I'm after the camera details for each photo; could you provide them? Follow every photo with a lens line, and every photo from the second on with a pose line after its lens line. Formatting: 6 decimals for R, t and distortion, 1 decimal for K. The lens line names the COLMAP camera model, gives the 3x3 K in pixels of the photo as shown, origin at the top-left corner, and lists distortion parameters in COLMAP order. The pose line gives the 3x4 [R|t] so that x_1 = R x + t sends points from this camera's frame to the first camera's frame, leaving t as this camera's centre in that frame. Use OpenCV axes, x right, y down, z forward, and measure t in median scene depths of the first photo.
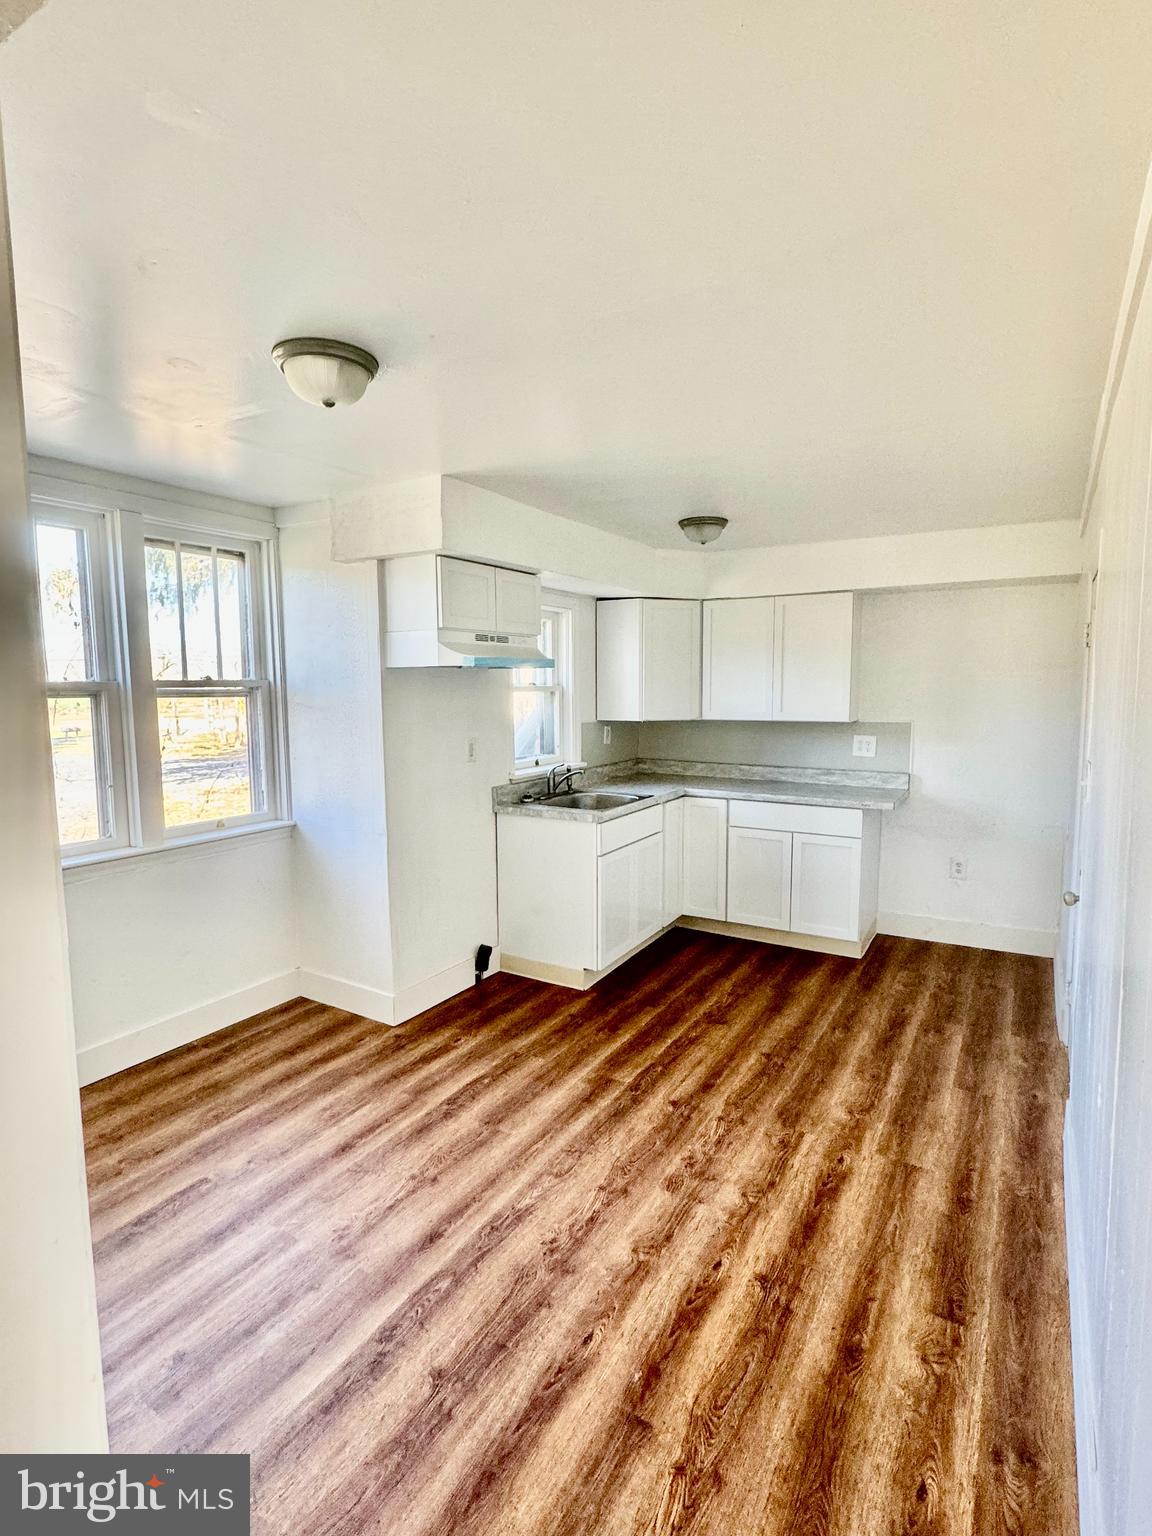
lens RADIAL K [[753.6, 0, 566.9], [0, 753.6, 762.8], [0, 0, 1]] dist [-0.004618, 0.006561]
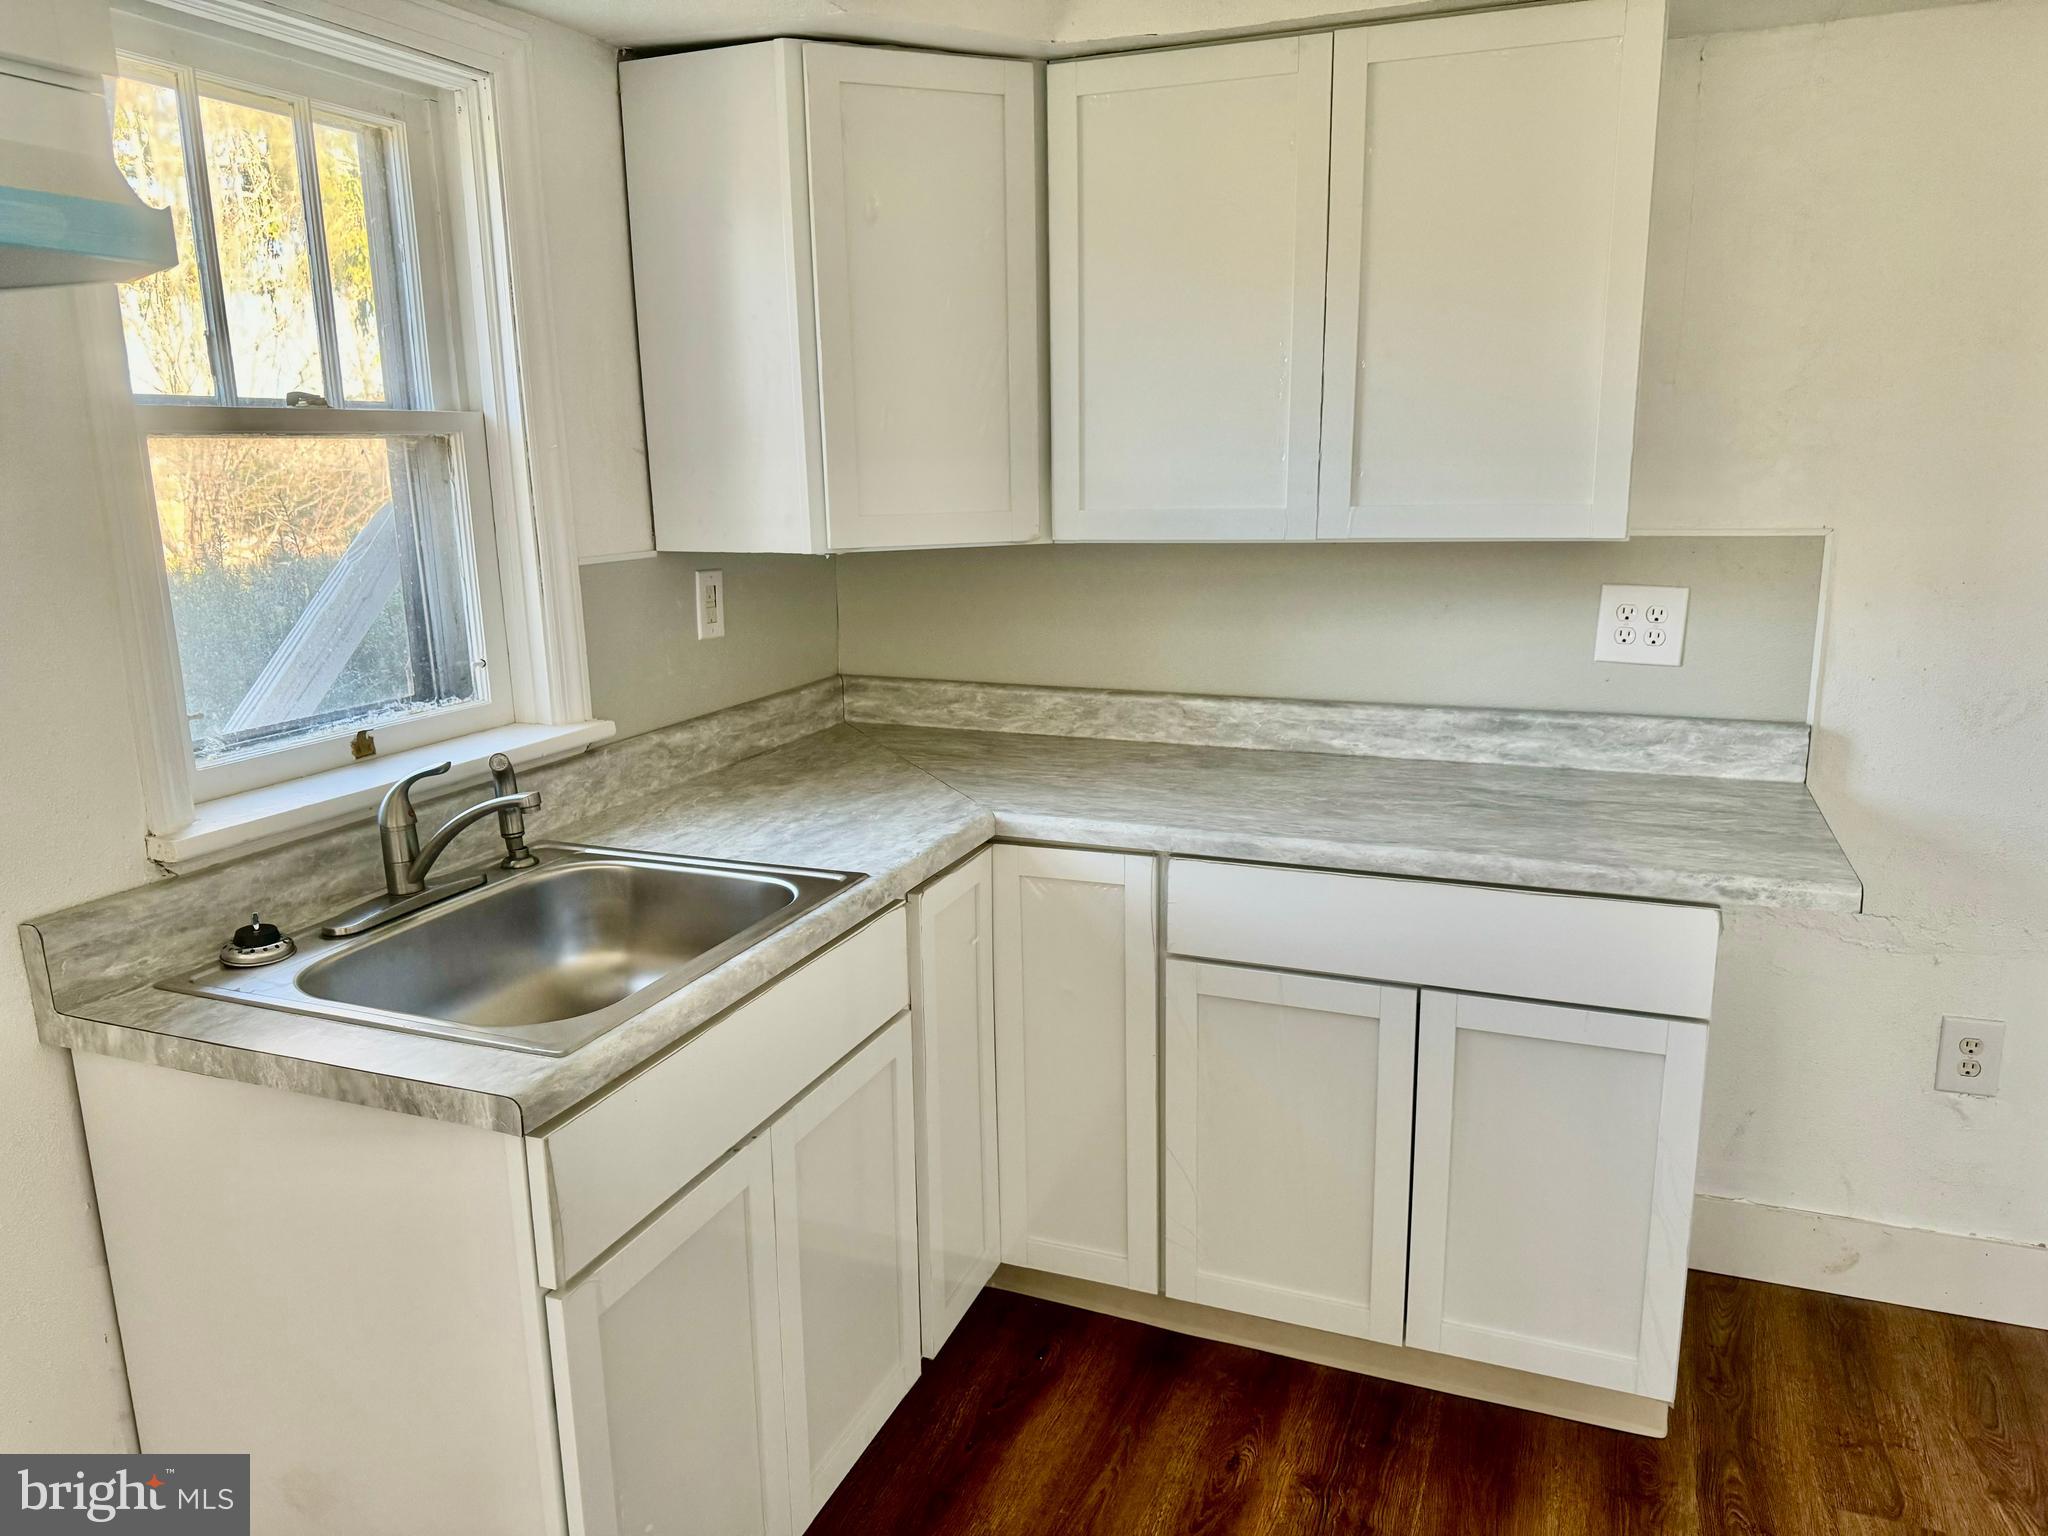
lens RADIAL K [[1431.6, 0, 1026.3], [0, 1431.6, 778.0], [0, 0, 1]] dist [0.044595, -0.037280]
pose [[0.985429, -0.050153, 0.162525, 0.088368], [0.030536, 0.992179, 0.121028, -0.037695], [-0.167324, -0.114302, 0.979254, 0.521332]]
